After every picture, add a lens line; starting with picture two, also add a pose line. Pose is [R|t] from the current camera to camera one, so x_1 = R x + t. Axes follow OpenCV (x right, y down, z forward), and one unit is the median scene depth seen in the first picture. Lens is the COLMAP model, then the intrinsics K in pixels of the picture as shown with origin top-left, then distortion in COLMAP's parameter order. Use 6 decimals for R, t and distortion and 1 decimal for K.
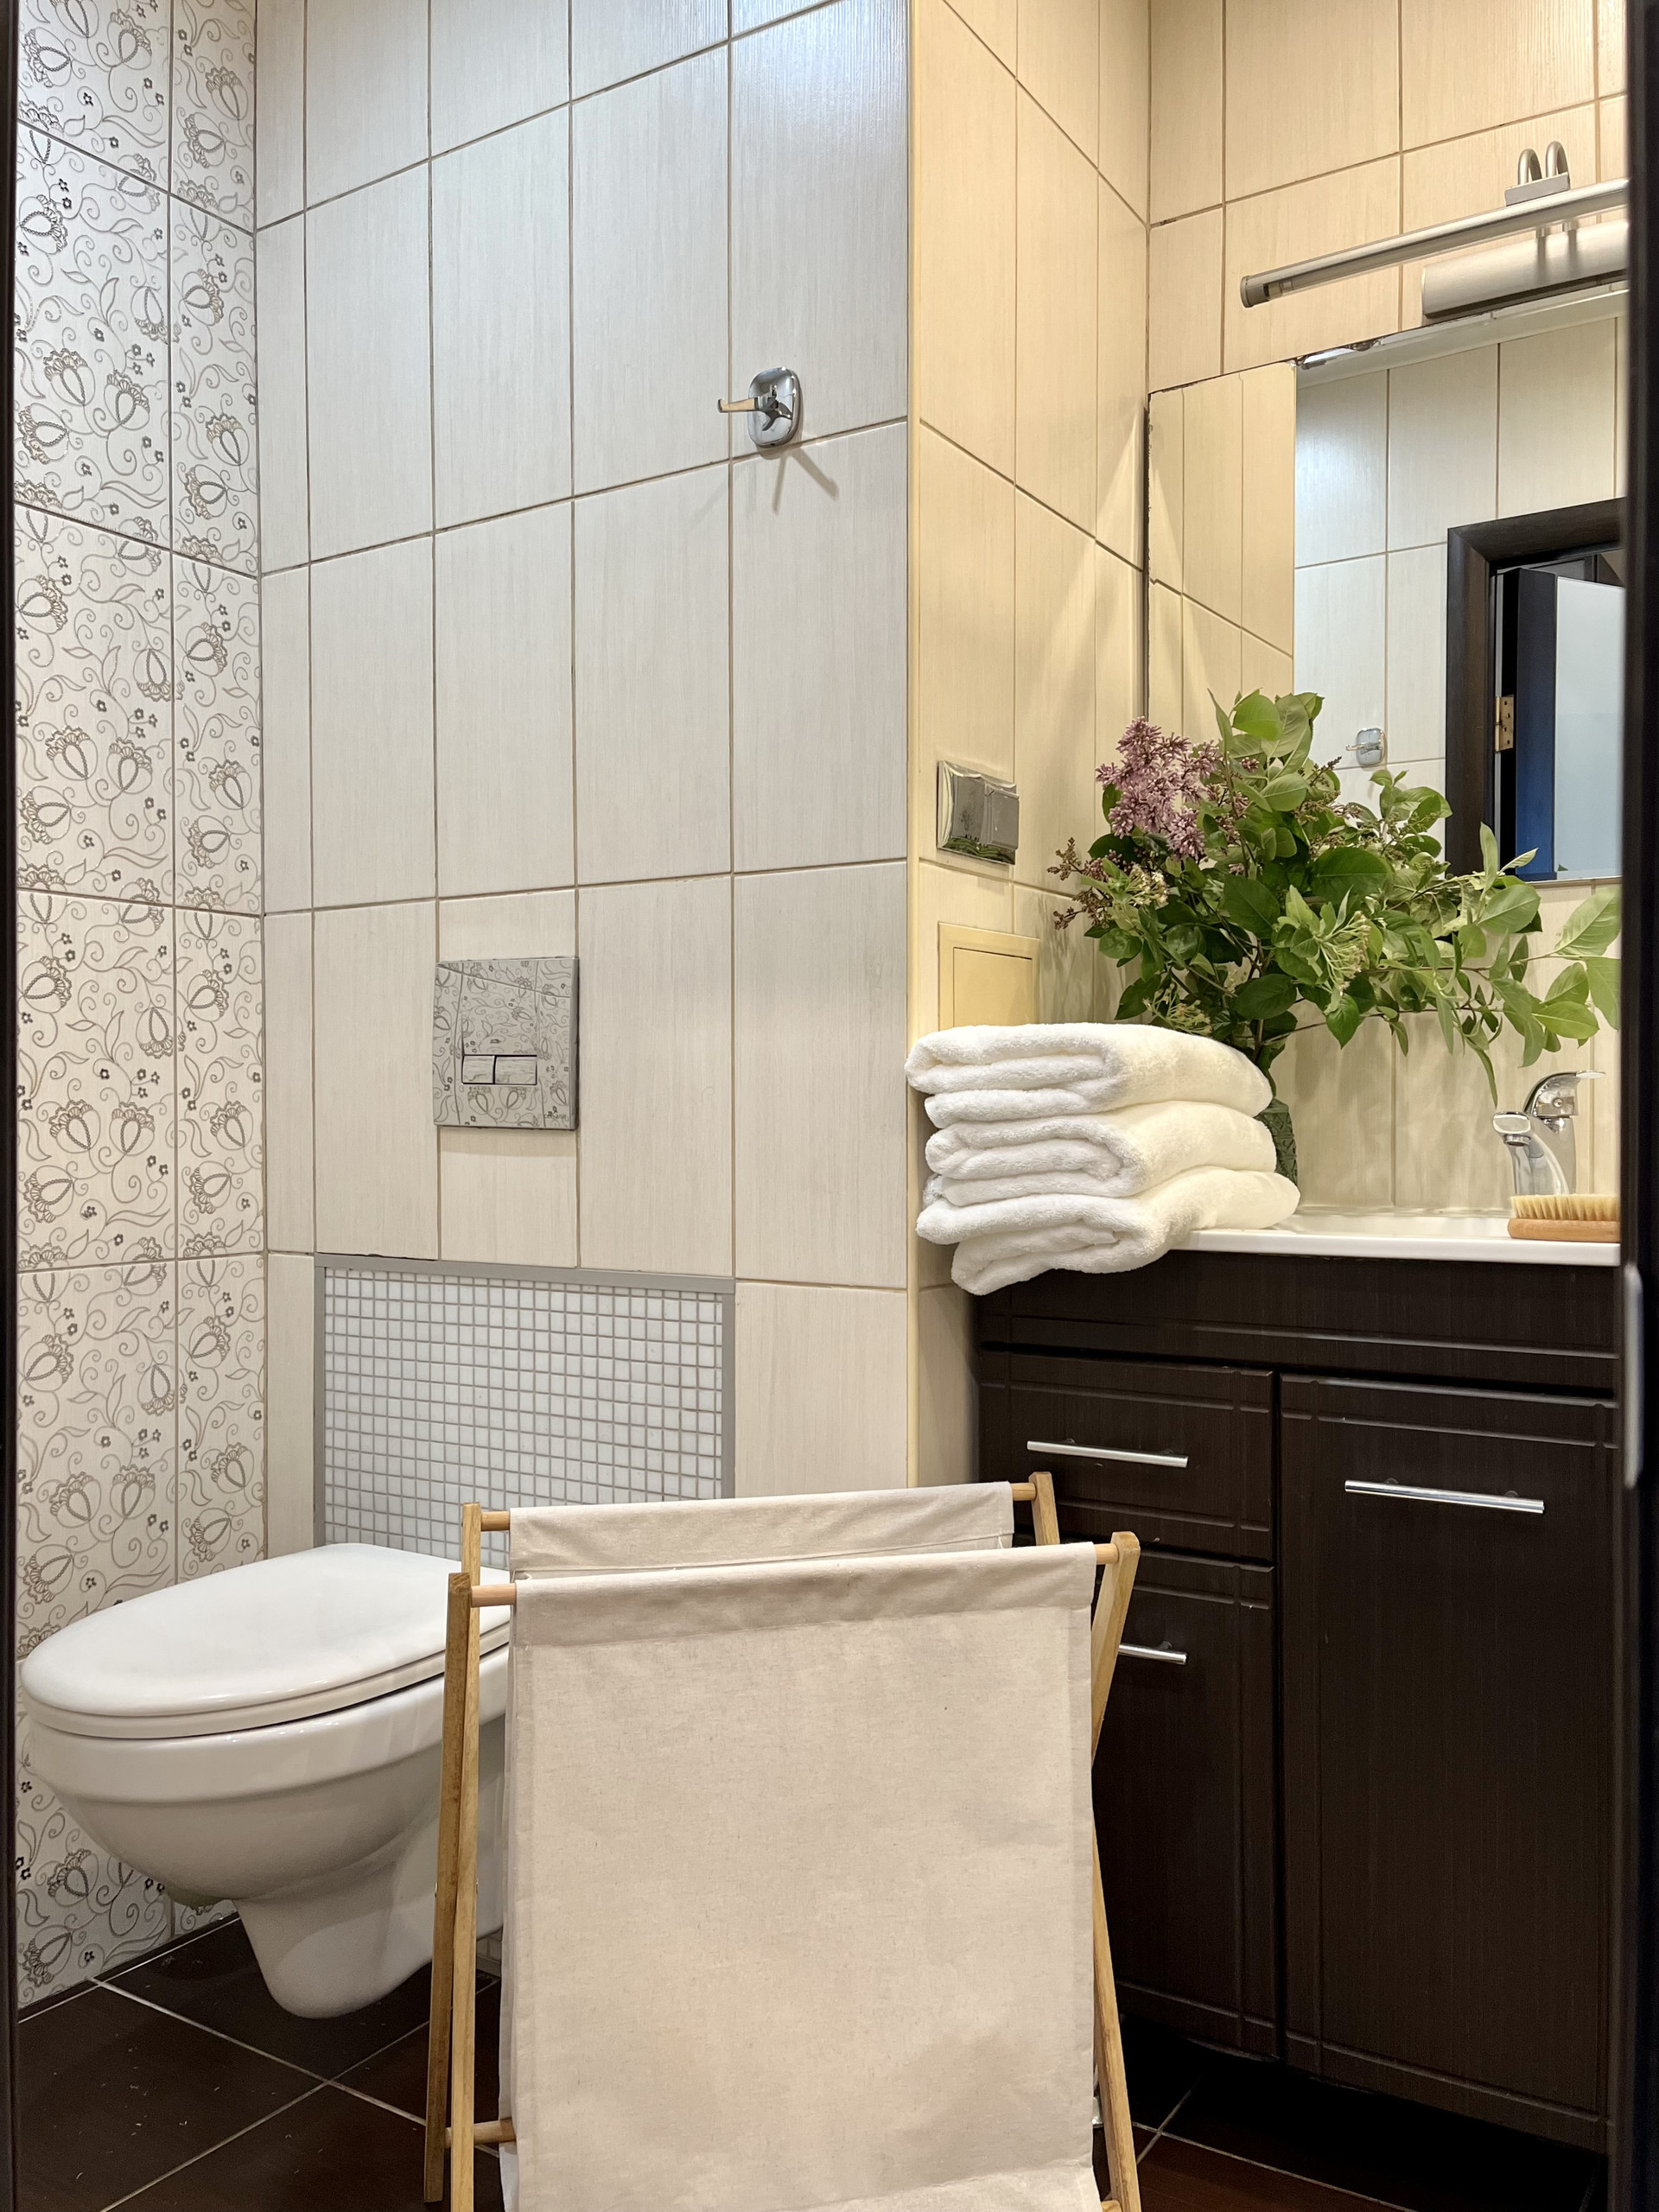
lens RADIAL K [[1734.8, 0, 810.1], [0, 1734.8, 1101.3], [0, 0, 1]] dist [0.044107, -0.079262]
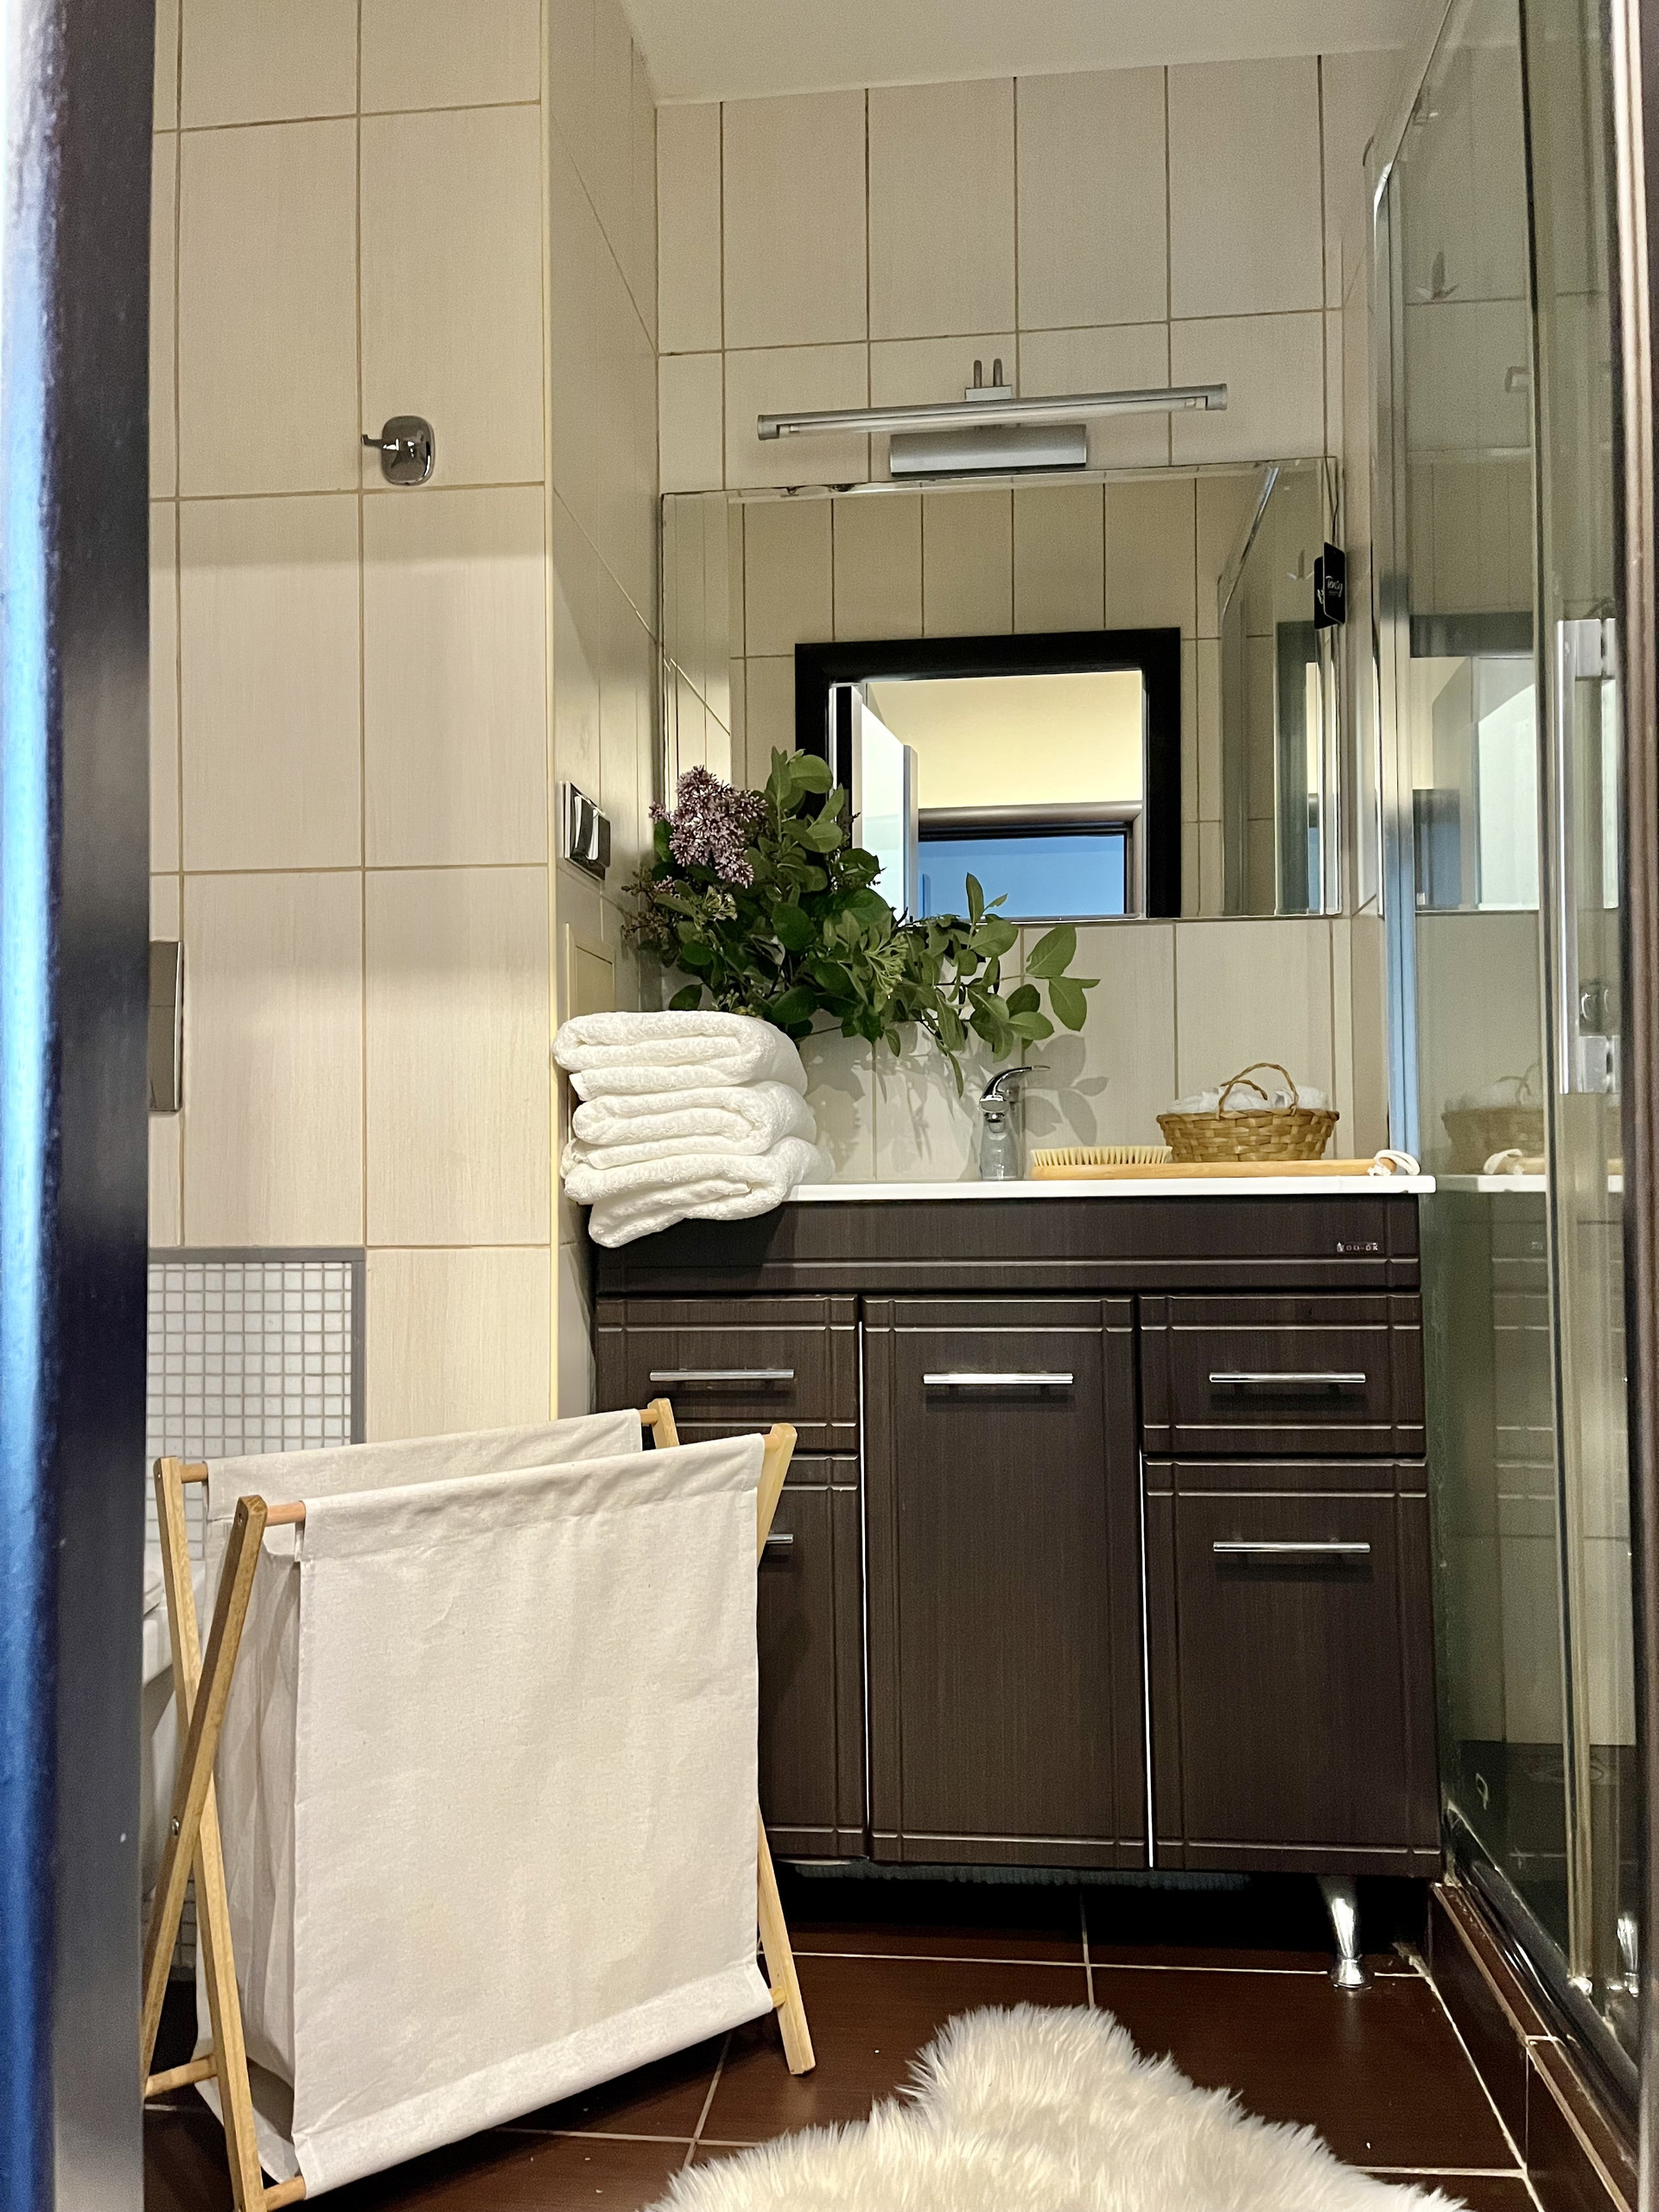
lens RADIAL K [[1734.8, 0, 792.5], [0, 1734.8, 1113.2], [0, 0, 1]] dist [0.044107, -0.079262]
pose [[0.889863, 0.010430, 0.456109, -0.333317], [0.006382, 0.999356, -0.035305, 0.066815], [-0.456184, 0.034328, 0.889223, -0.080697]]
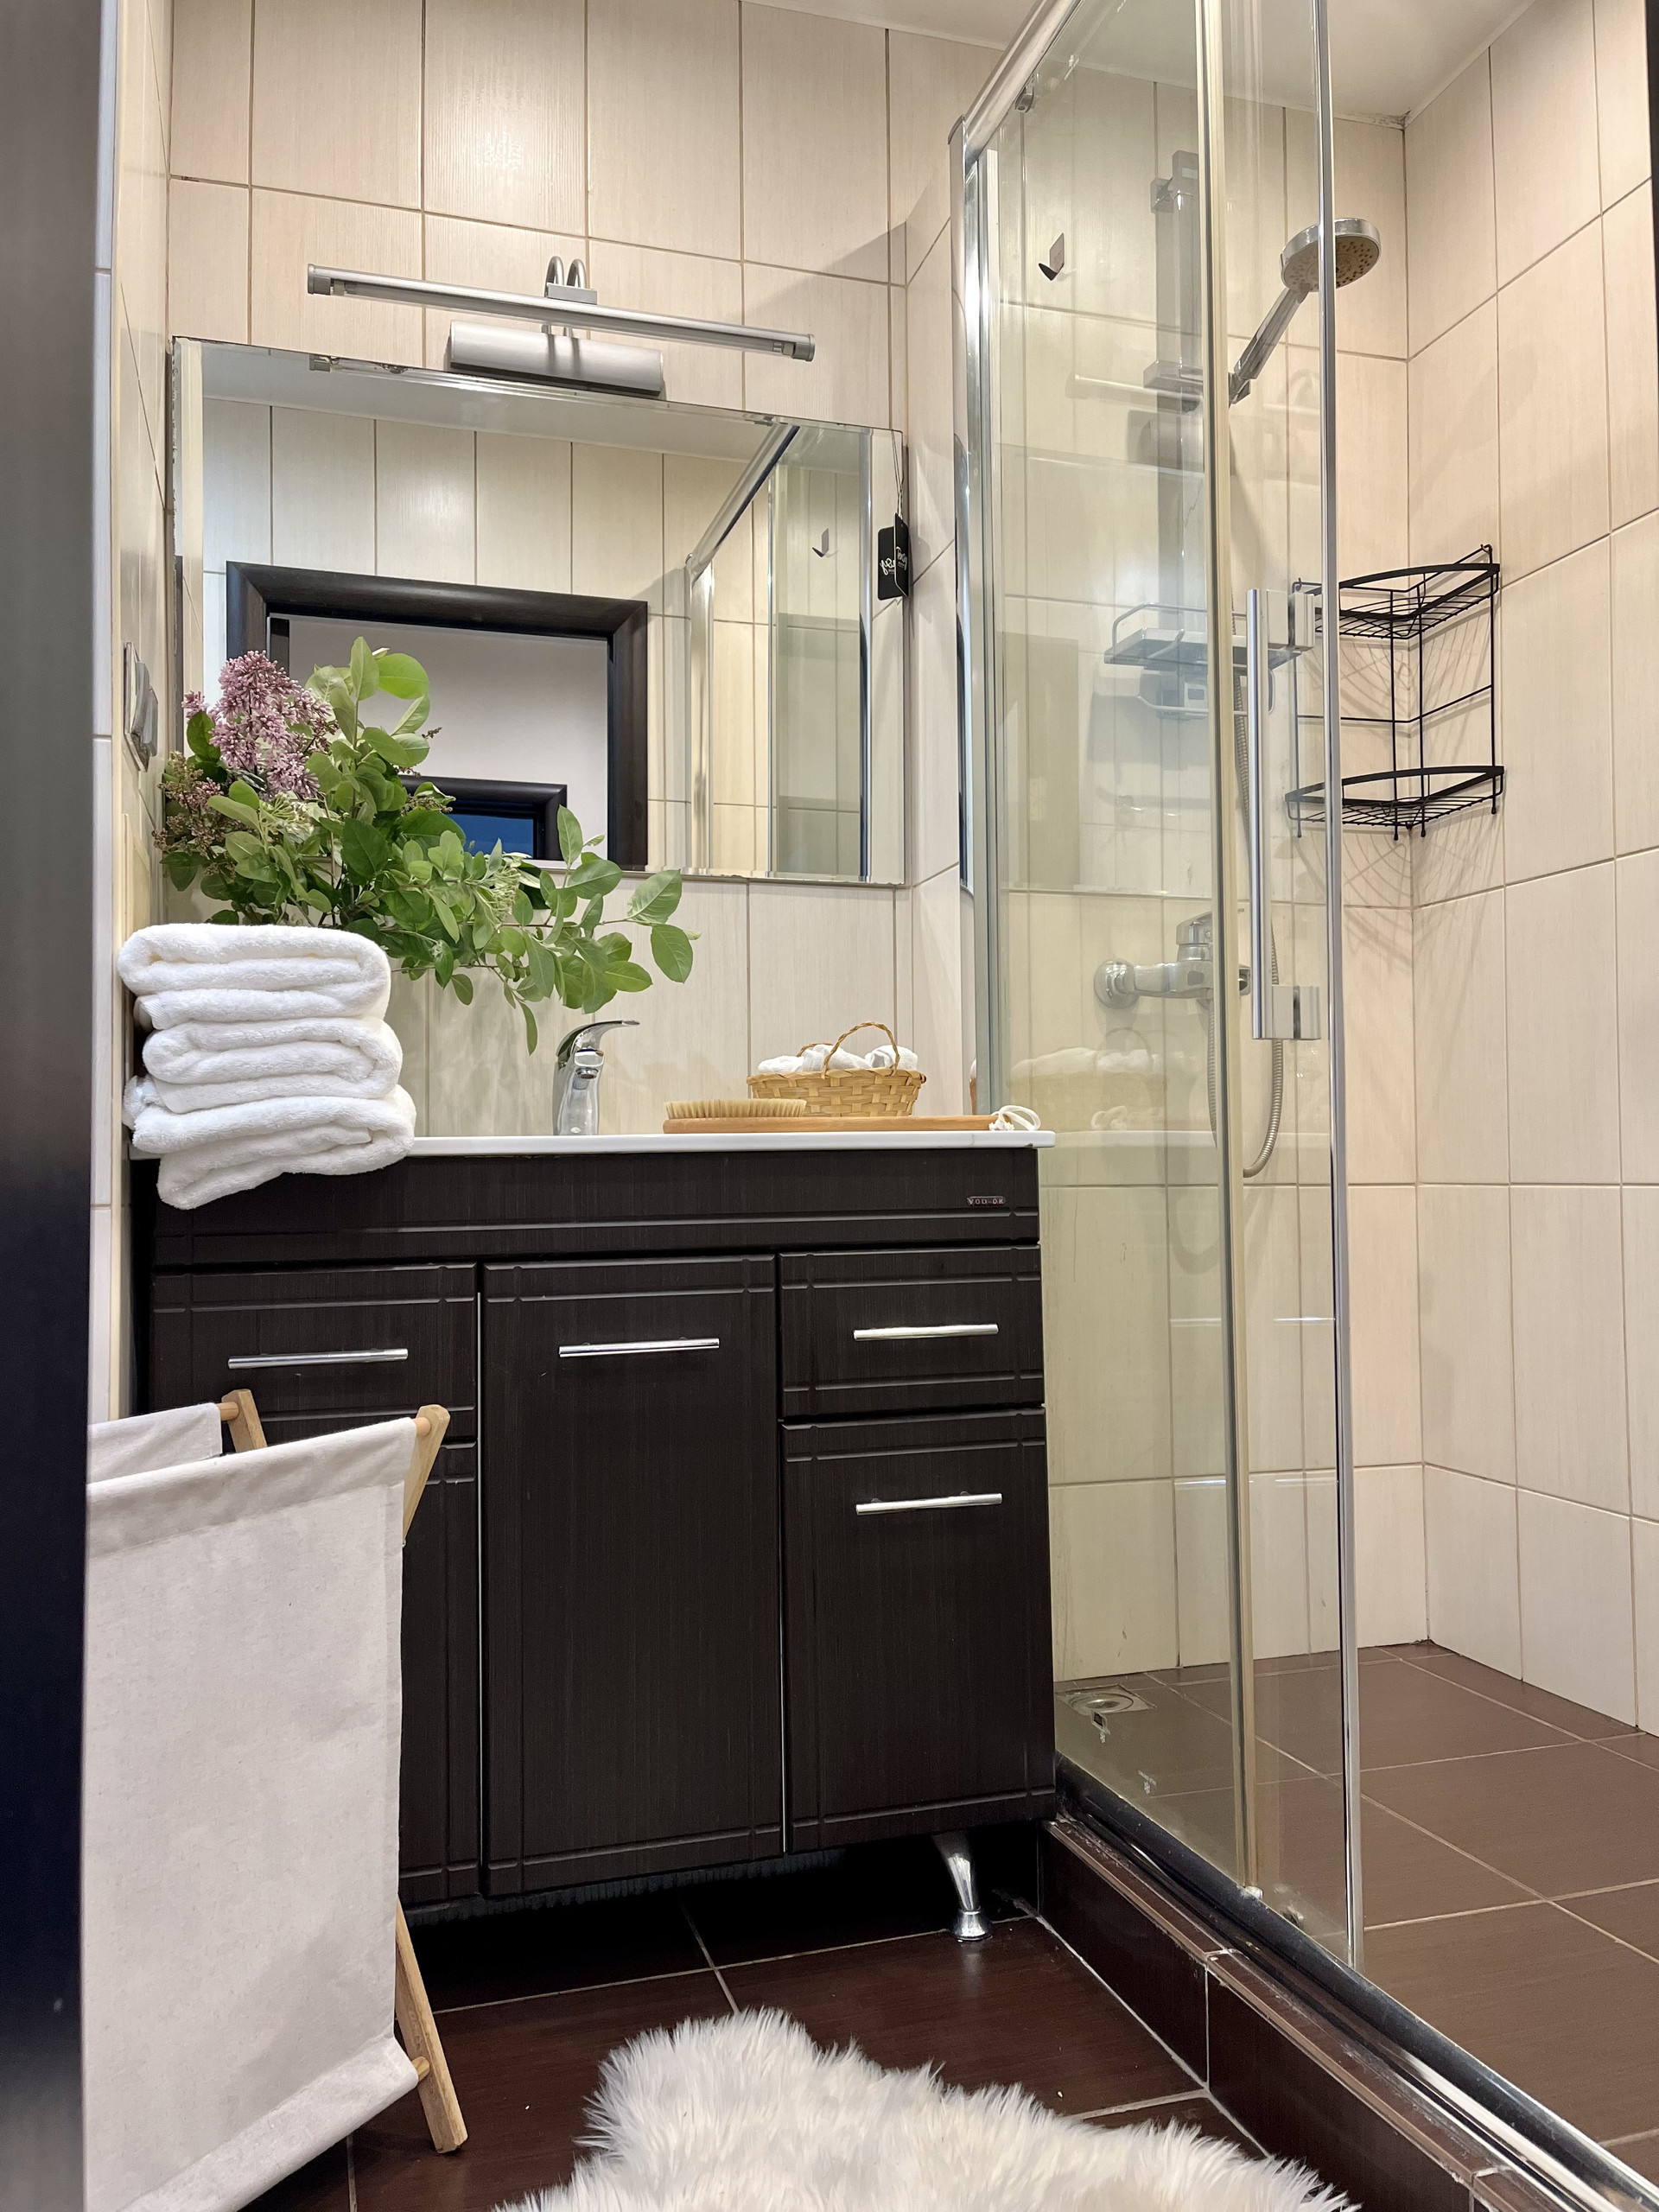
lens RADIAL K [[1734.8, 0, 828.0], [0, 1734.8, 1116.7], [0, 0, 1]] dist [0.044107, -0.079262]
pose [[0.620187, 0.024938, 0.784058, -0.450015], [0.006984, 0.999279, -0.037307, 0.103156], [-0.784423, 0.028613, 0.619566, 0.139461]]
